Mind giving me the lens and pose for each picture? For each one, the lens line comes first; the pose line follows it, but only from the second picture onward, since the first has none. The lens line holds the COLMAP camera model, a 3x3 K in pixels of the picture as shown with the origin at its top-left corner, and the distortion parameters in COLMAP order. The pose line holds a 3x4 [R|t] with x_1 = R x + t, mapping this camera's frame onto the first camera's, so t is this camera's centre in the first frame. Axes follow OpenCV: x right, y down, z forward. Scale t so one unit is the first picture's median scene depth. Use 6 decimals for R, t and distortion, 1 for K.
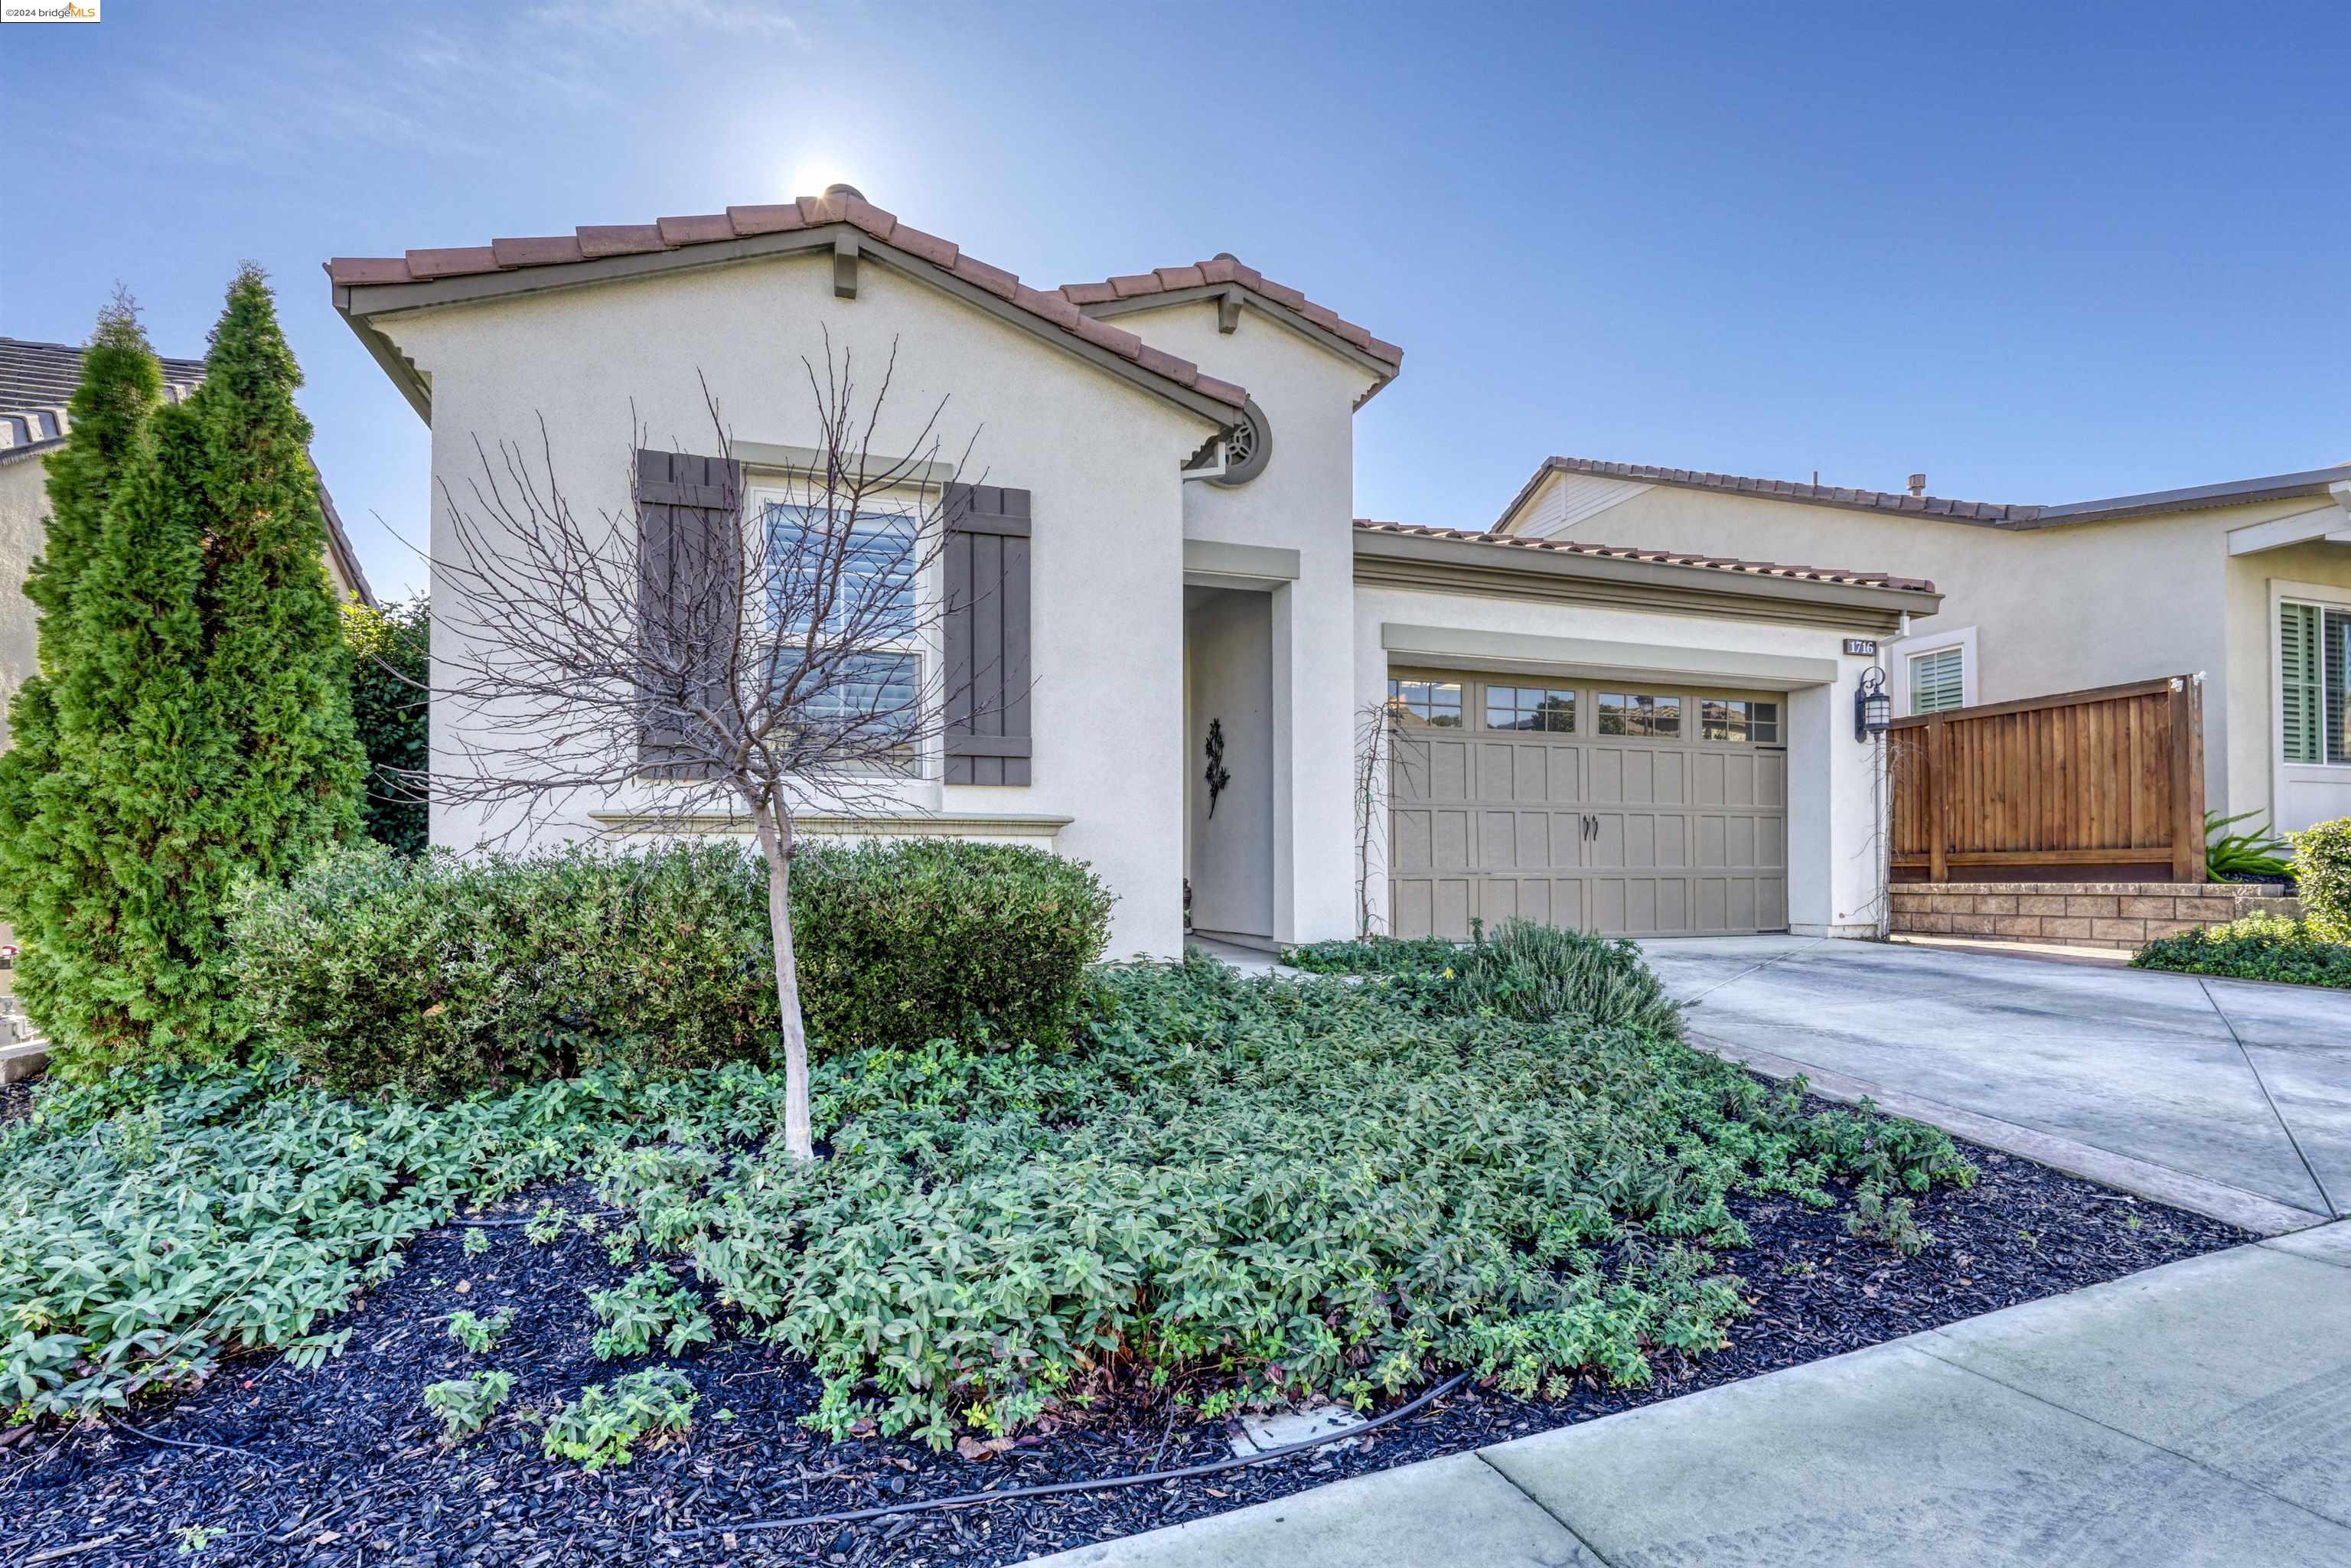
lens RADIAL K [[1032.5, 0, 1203.4], [0, 1032.5, 864.0], [0, 0, 1]] dist [-0.013492, 0.003258]
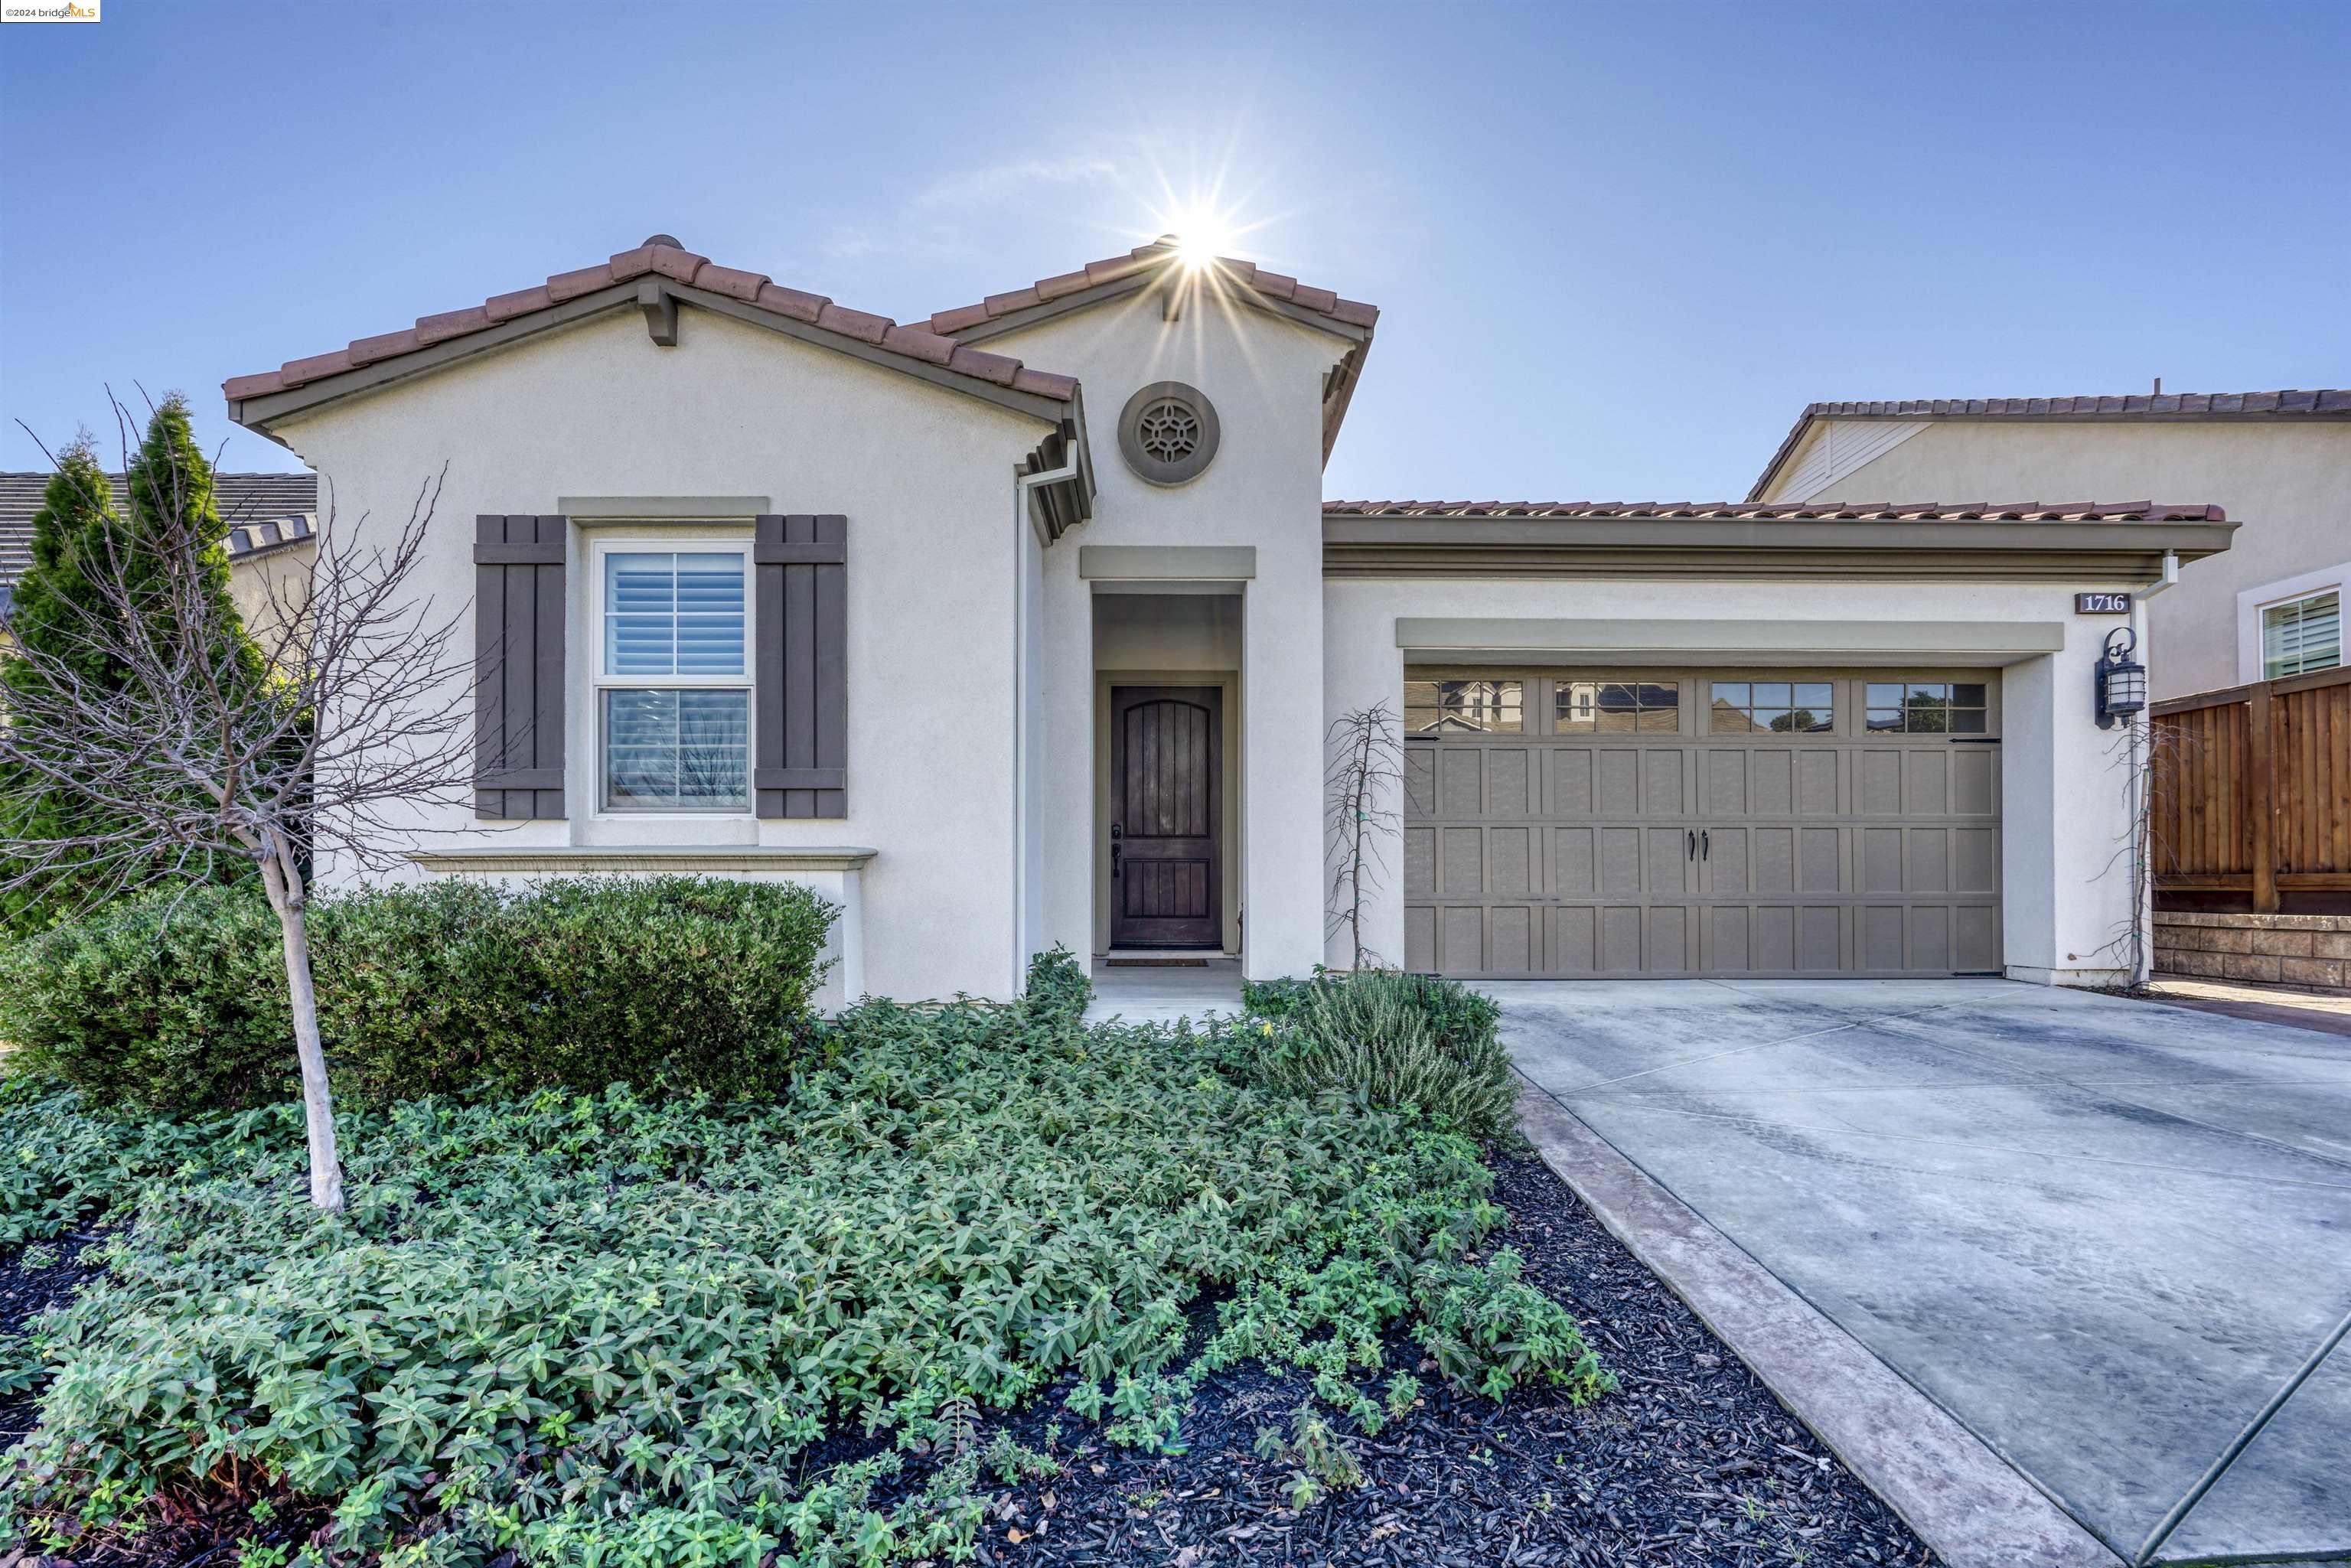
lens RADIAL K [[1032.5, 0, 1194.0], [0, 1032.5, 870.4], [0, 0, 1]] dist [-0.013492, 0.003258]
pose [[0.956931, -0.001928, -0.290310, 0.294384], [0.000611, 0.999989, -0.004627, -0.014903], [0.290316, 0.004251, 0.956922, 0.114296]]
